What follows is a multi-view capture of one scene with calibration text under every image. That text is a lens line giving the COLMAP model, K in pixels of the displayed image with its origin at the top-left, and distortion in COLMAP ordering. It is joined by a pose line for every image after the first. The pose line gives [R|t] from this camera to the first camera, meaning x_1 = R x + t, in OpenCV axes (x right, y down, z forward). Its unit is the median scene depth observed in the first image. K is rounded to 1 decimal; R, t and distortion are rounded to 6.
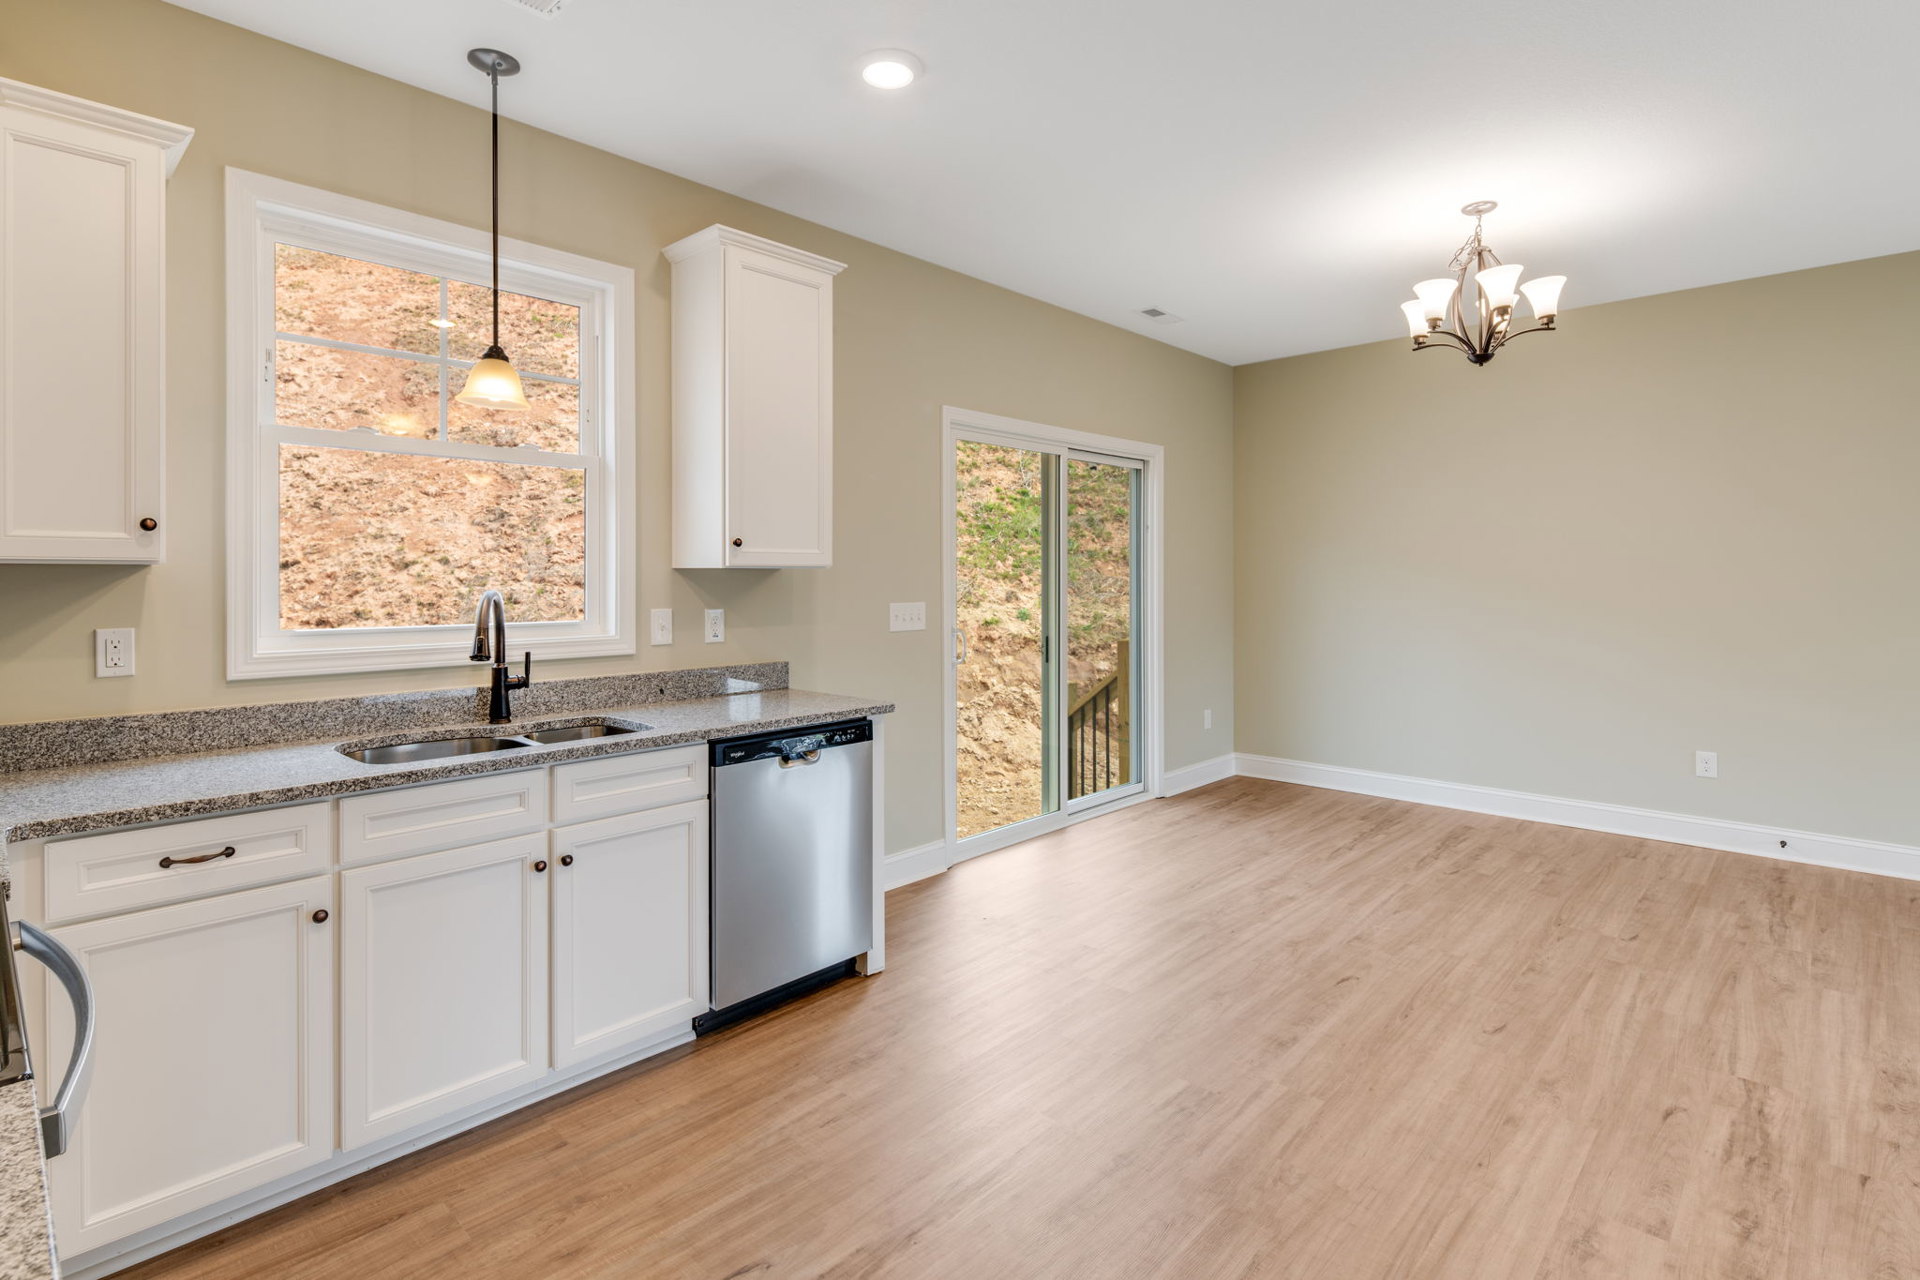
lens RADIAL K [[932.6, 0, 952.3], [0, 932.6, 576.4], [0, 0, 1]] dist [0.003185, -0.002685]
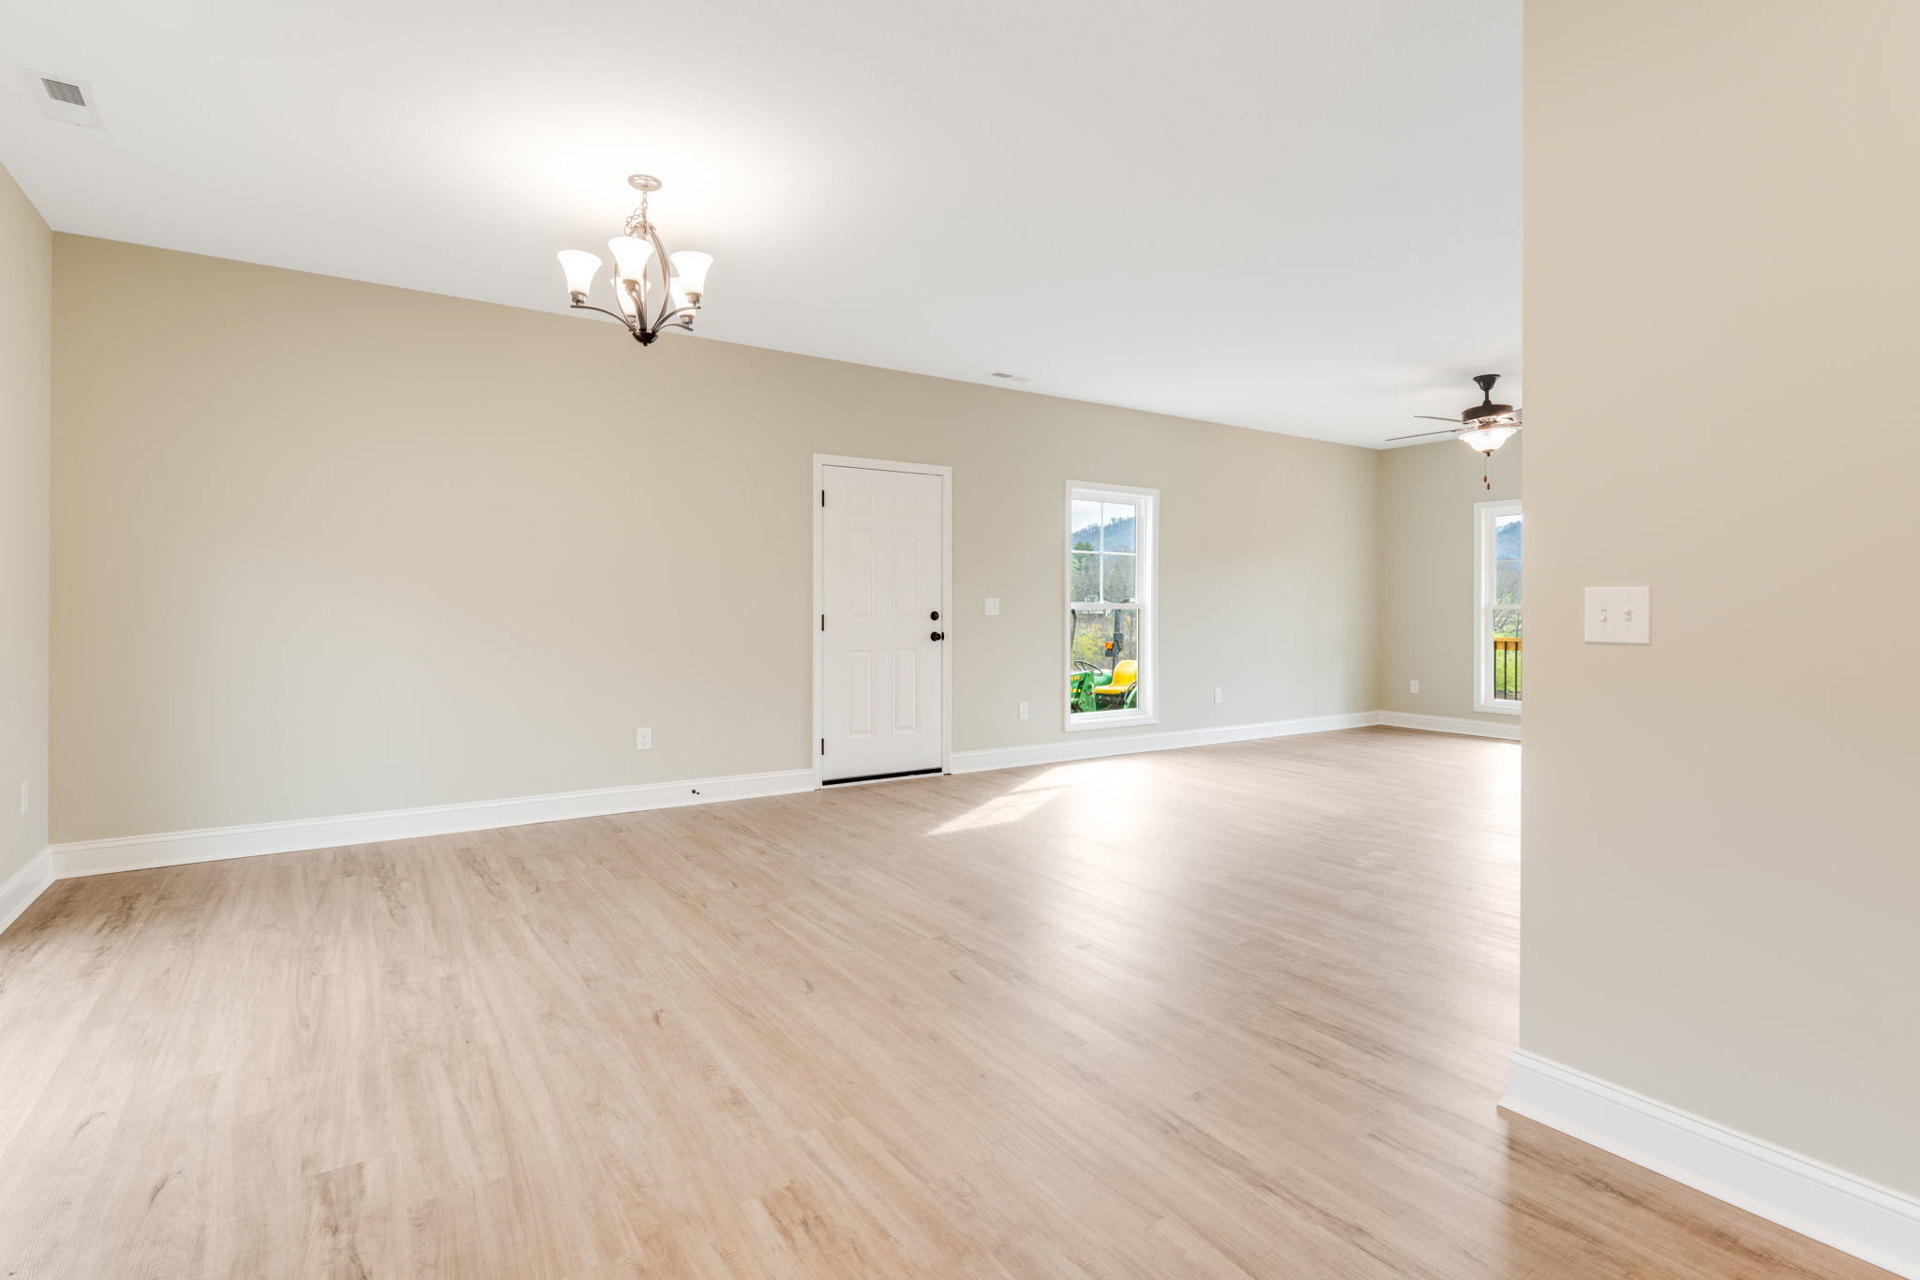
lens RADIAL K [[929.2, 0, 951.8], [0, 929.2, 603.1], [0, 0, 1]] dist [0.003382, -0.001798]
pose [[0.223368, 0.005419, 0.974719, -0.400753], [-0.003352, 0.999983, -0.004791, 0.060873], [-0.974728, -0.002197, 0.223382, 0.616451]]
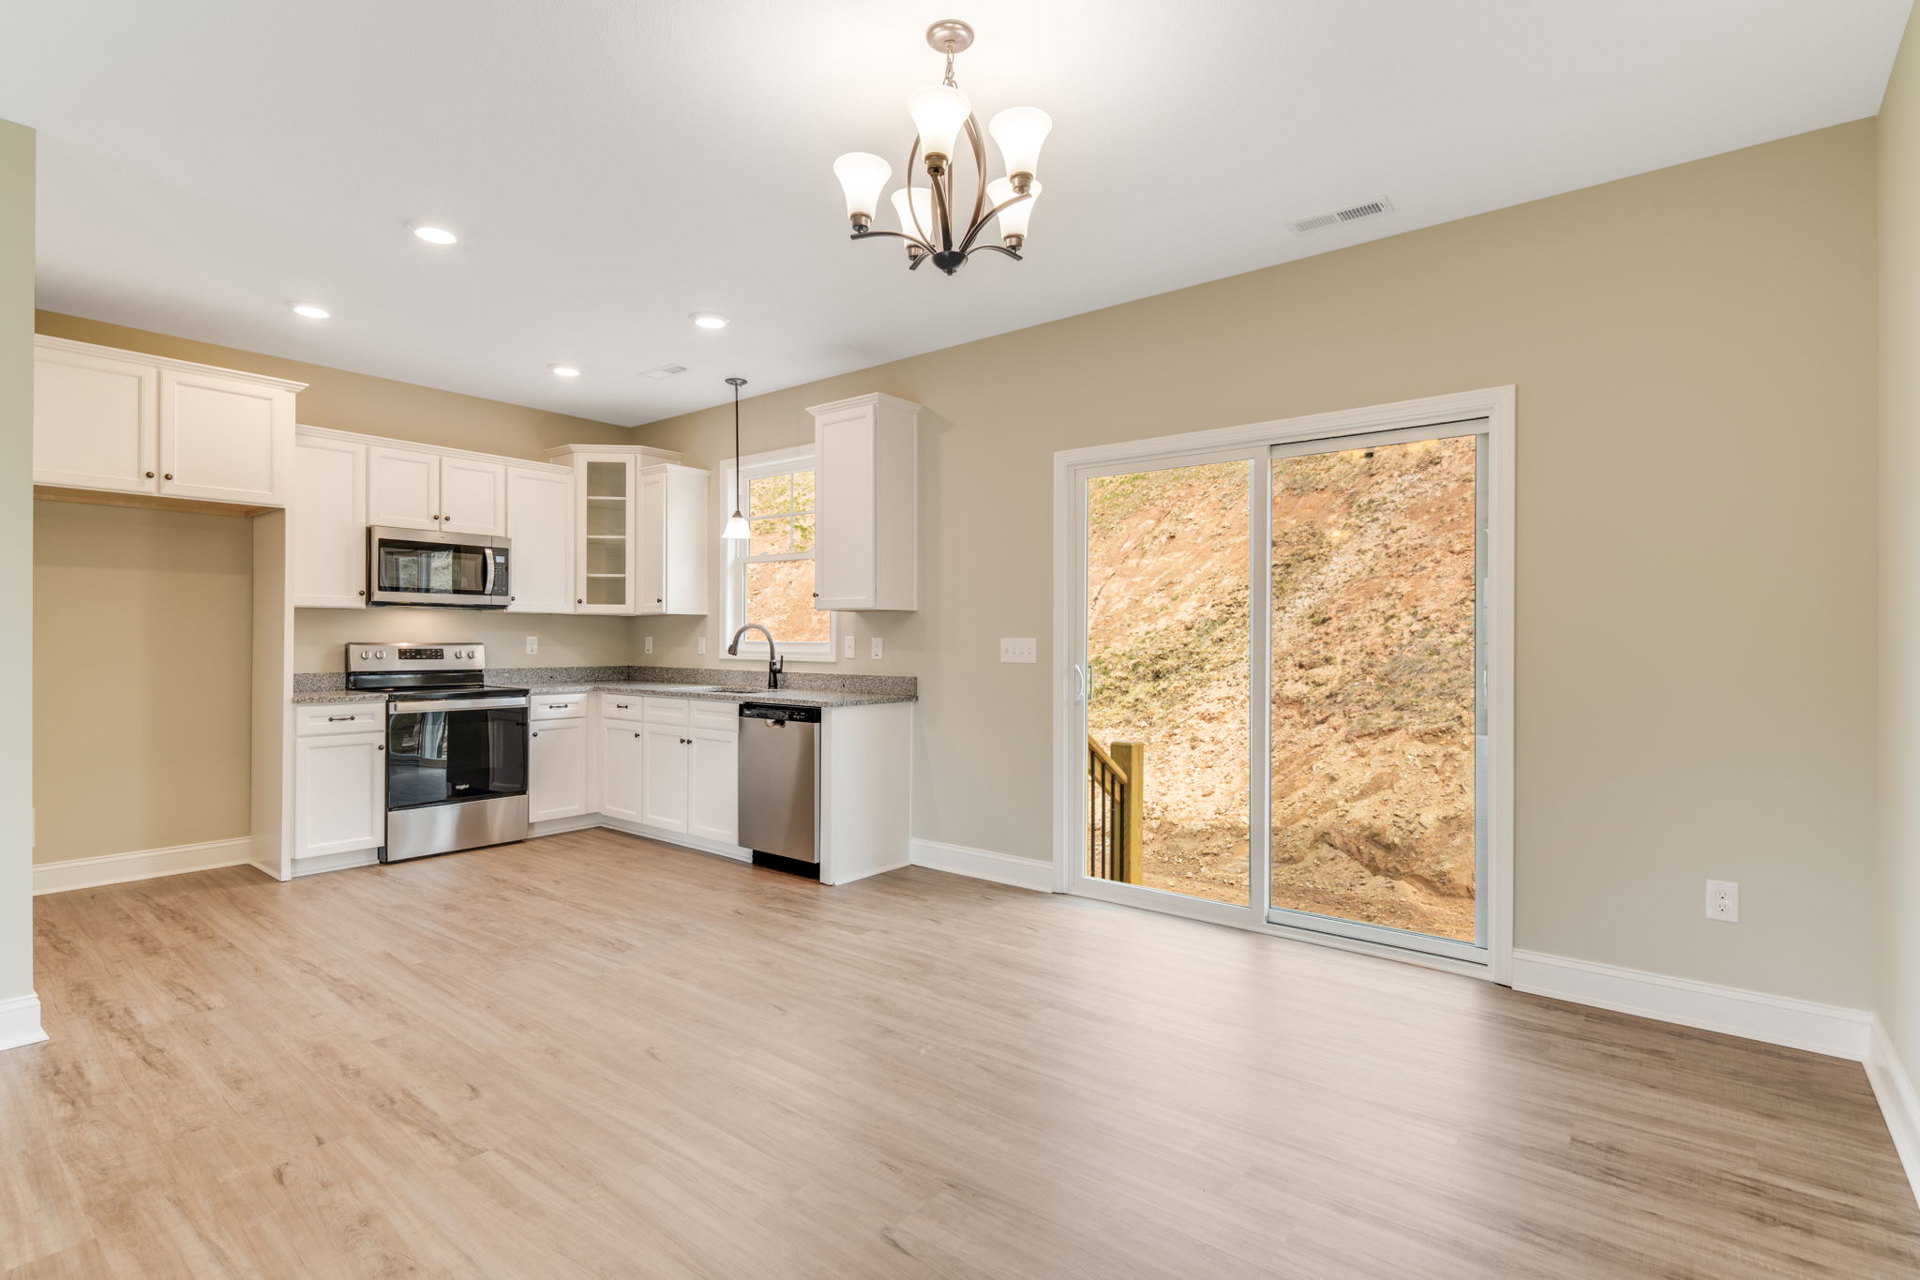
lens RADIAL K [[928.0, 0, 951.6], [0, 928.0, 640.2], [0, 0, 1]] dist [0.007933, -0.006254]
pose [[0.079982, 0.003293, -0.996791, 1.601188], [-0.005685, 0.999980, 0.002848, 0.042107], [0.996780, 0.005439, 0.079999, 1.243645]]
